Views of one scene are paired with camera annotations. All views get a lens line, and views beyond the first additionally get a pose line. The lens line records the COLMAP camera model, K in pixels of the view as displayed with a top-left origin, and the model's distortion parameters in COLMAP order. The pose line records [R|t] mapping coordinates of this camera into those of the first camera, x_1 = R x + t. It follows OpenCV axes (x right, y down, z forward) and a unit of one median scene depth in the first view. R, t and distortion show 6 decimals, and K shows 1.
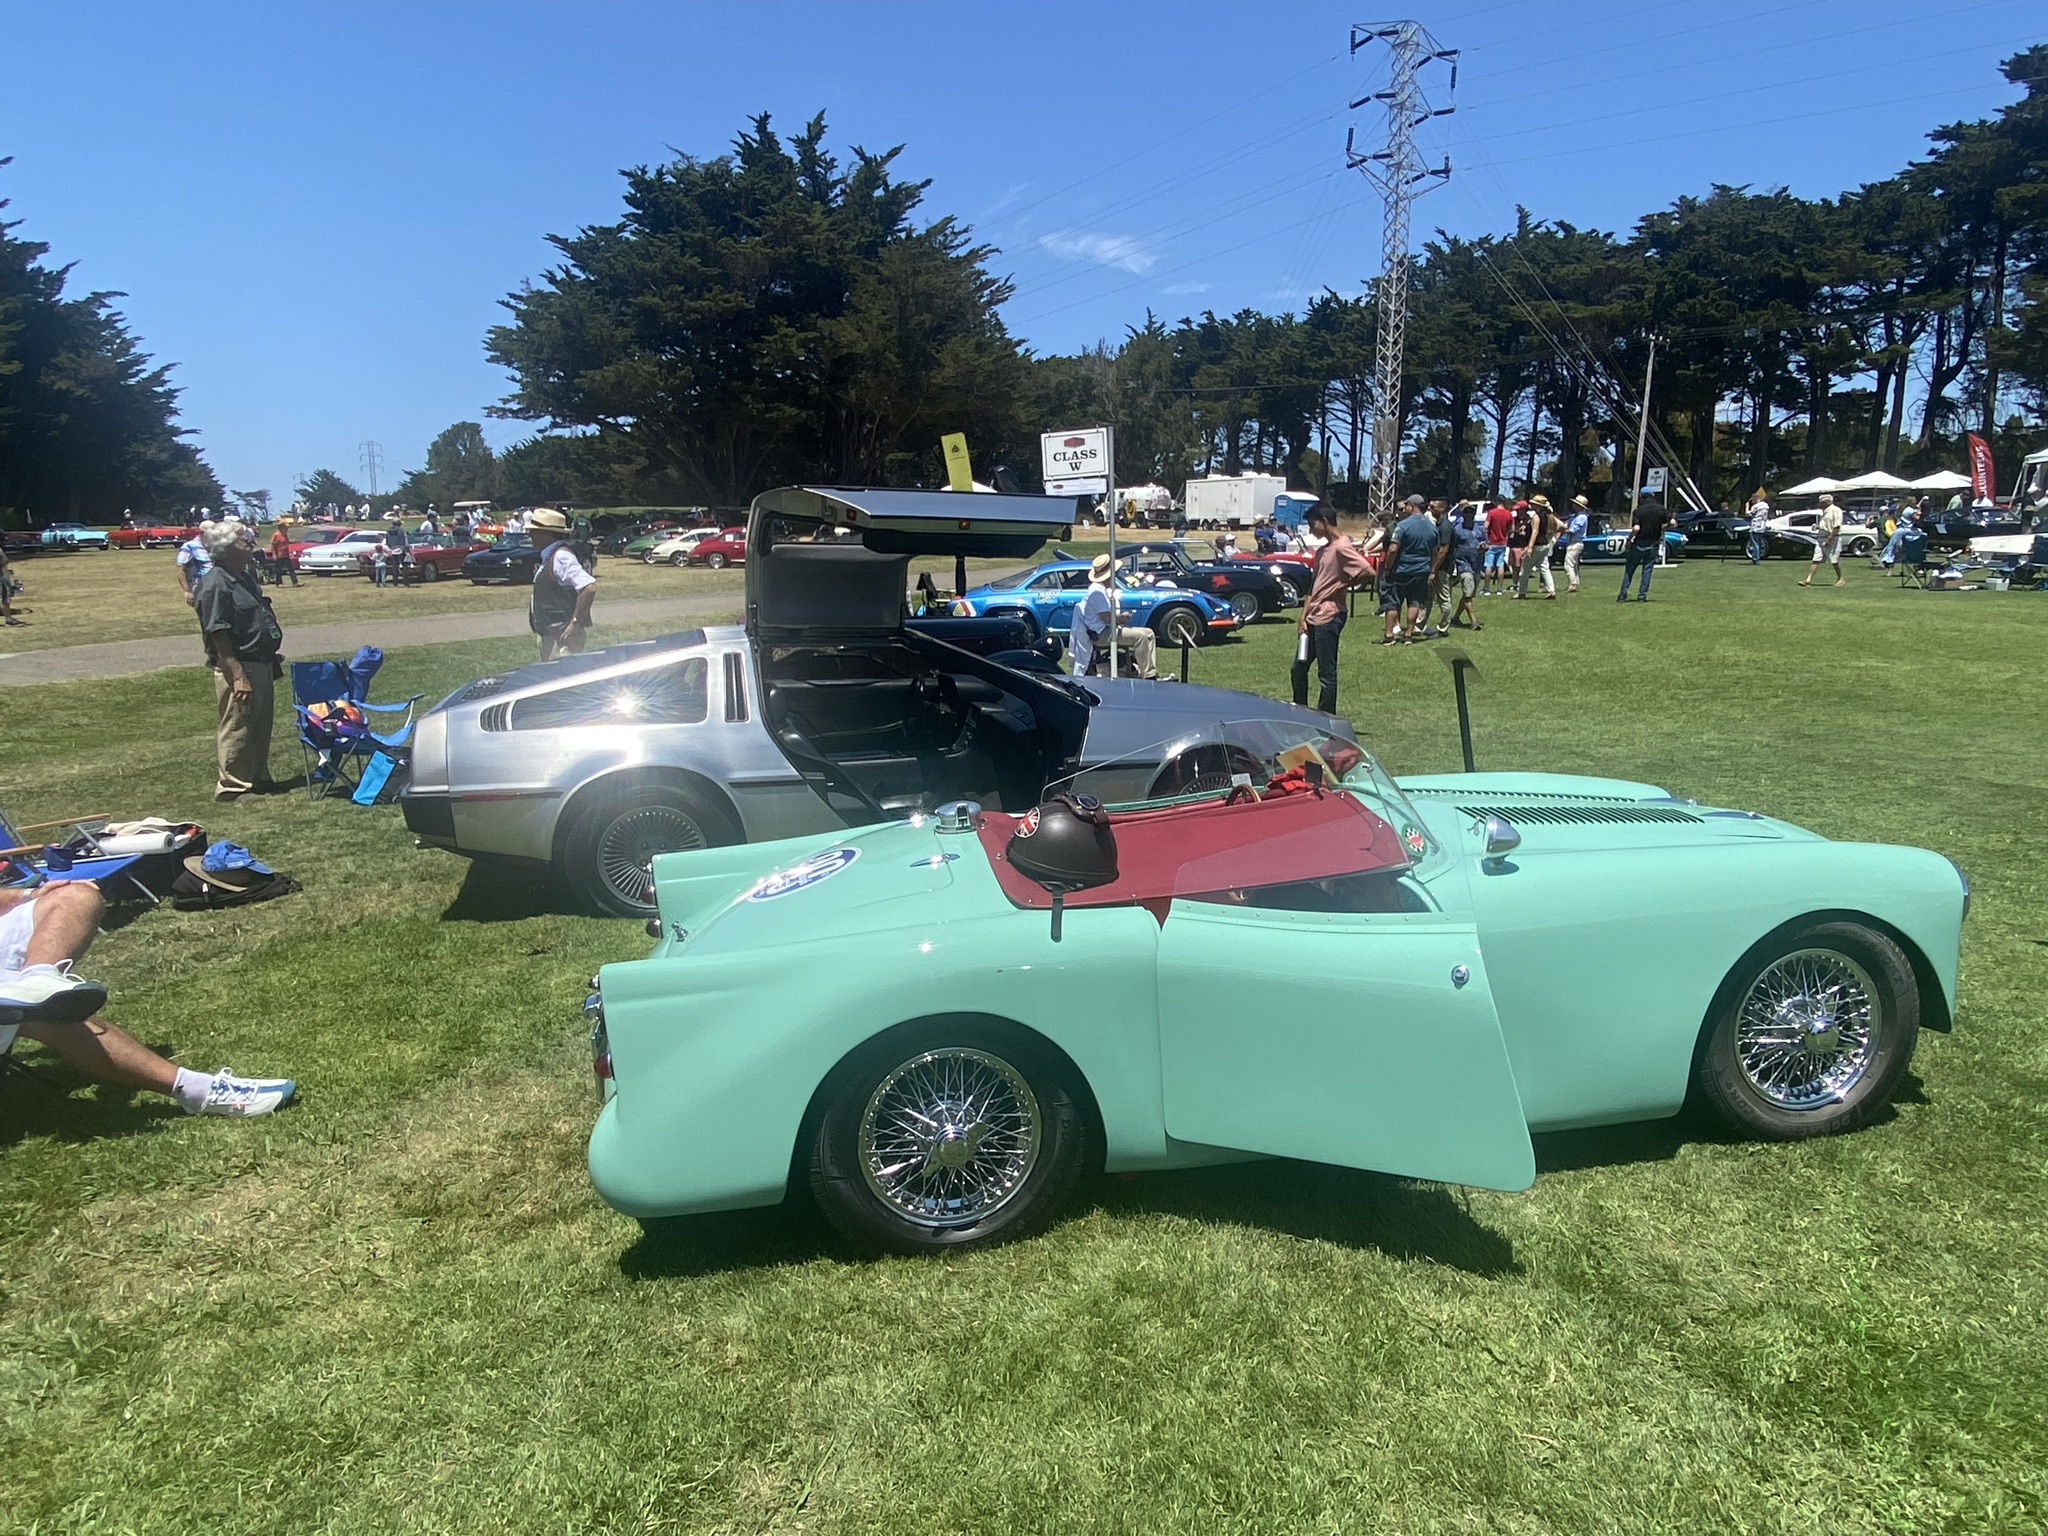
lens RADIAL K [[1238.9, 0, 1030.2], [0, 1238.9, 767.8], [0, 0, 1]] dist [0.006981, 0.001152]
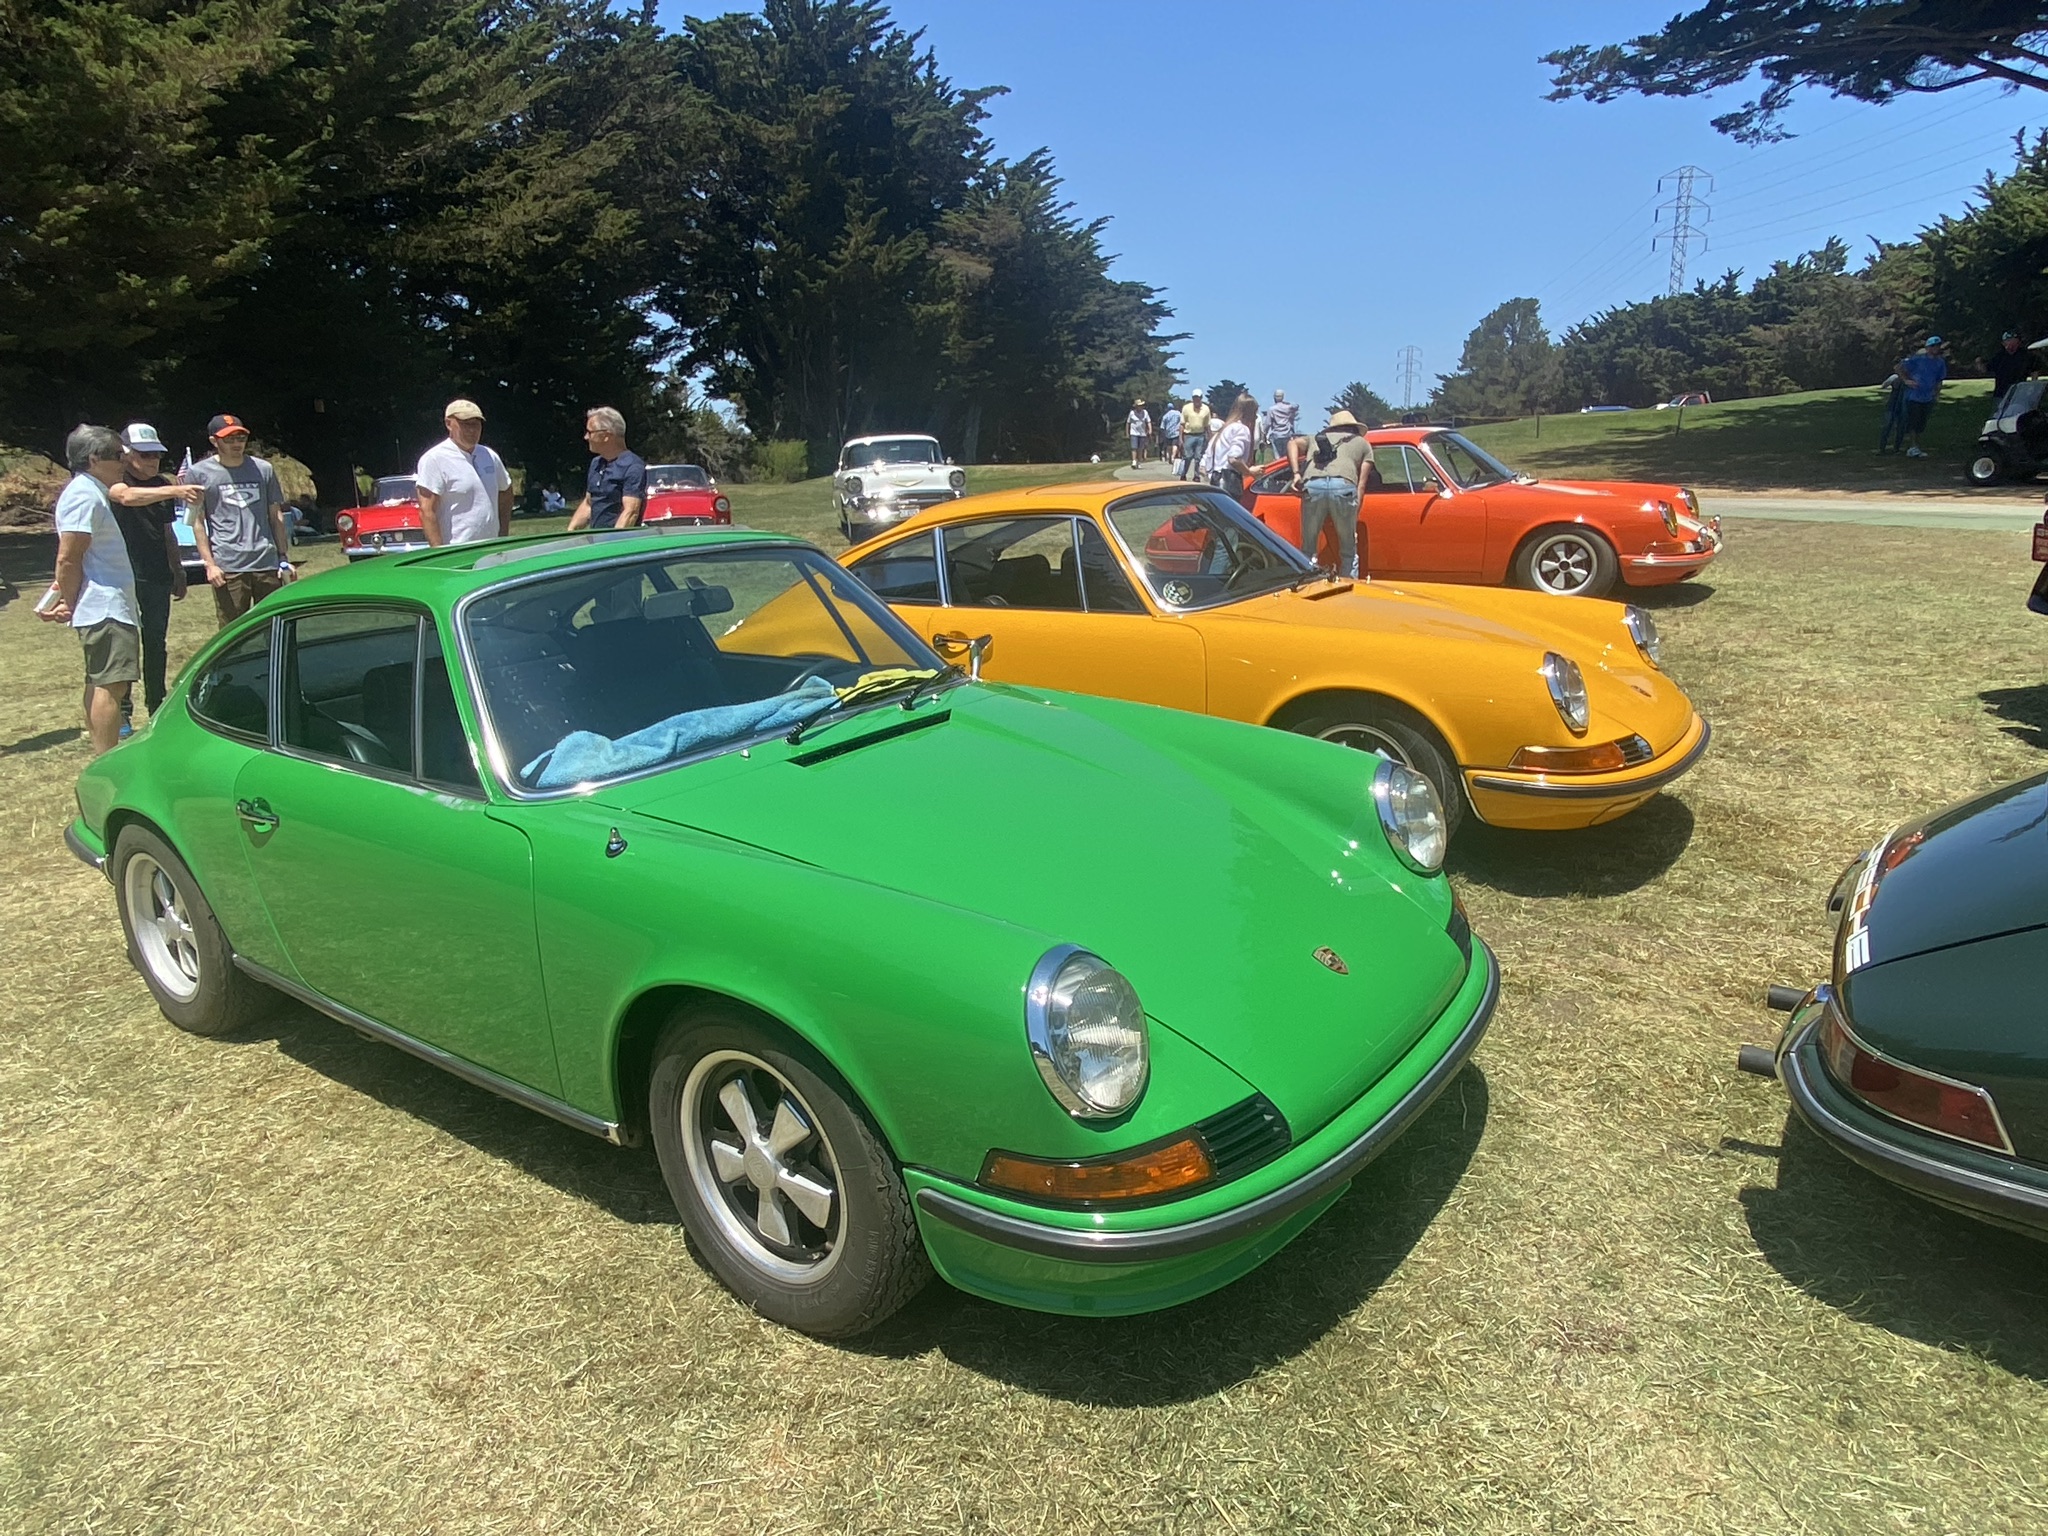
lens RADIAL K [[1317.0, 0, 1026.4], [0, 1317.0, 772.9], [0, 0, 1]] dist [0.005152, 0.000124]
pose [[0.722226, 0.137576, -0.677836, -0.100203], [-0.100038, 0.990491, 0.094444, -0.046493], [0.684384, -0.000400, 0.729122, 0.237345]]
